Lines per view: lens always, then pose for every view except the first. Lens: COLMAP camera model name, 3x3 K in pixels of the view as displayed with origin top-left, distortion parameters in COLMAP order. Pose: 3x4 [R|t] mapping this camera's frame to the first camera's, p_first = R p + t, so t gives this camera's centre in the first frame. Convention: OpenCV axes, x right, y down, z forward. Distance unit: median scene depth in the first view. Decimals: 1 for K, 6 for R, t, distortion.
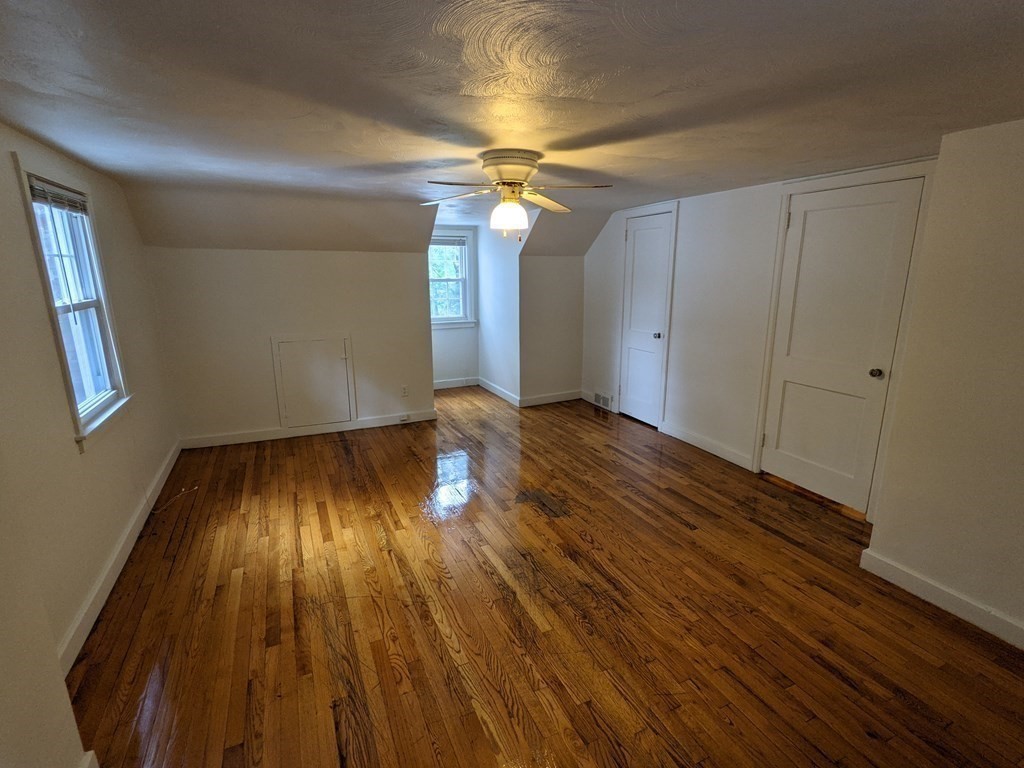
lens RADIAL K [[492.1, 0, 509.5], [0, 492.1, 382.9], [0, 0, 1]] dist [0.000675, -0.000088]
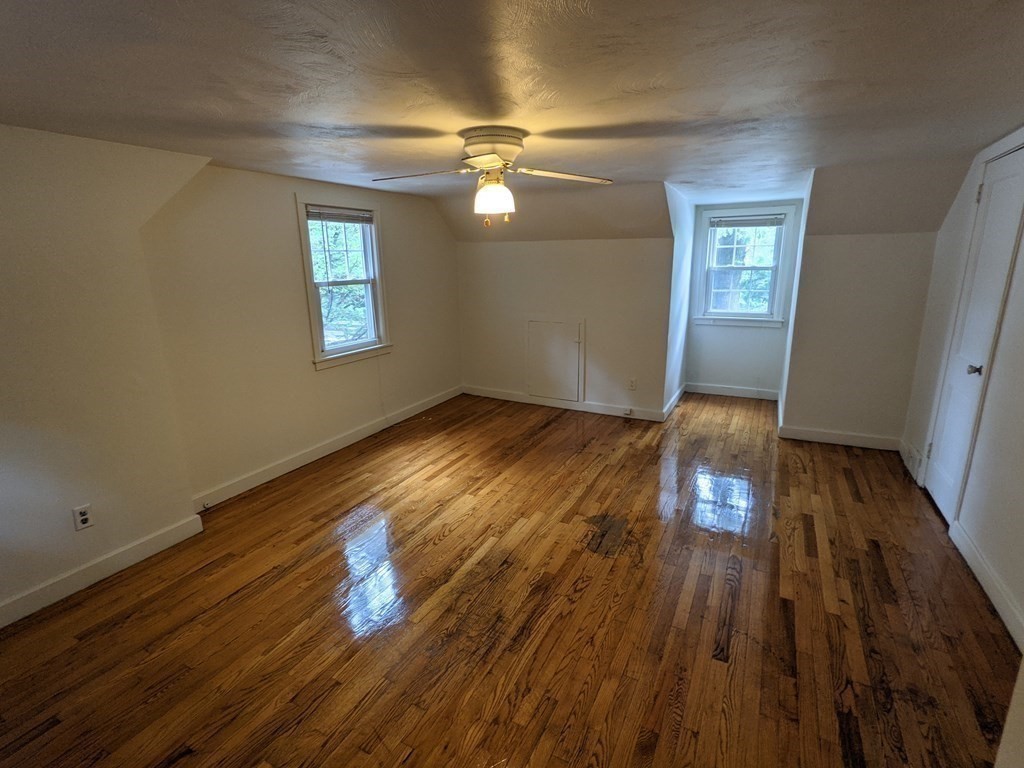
lens RADIAL K [[492.1, 0, 509.5], [0, 492.1, 382.9], [0, 0, 1]] dist [0.000675, -0.000088]
pose [[0.609707, 0.187767, -0.770065, 0.579936], [-0.168904, 0.980000, 0.105225, -0.071845], [0.774422, 0.065911, 0.629227, 0.327072]]
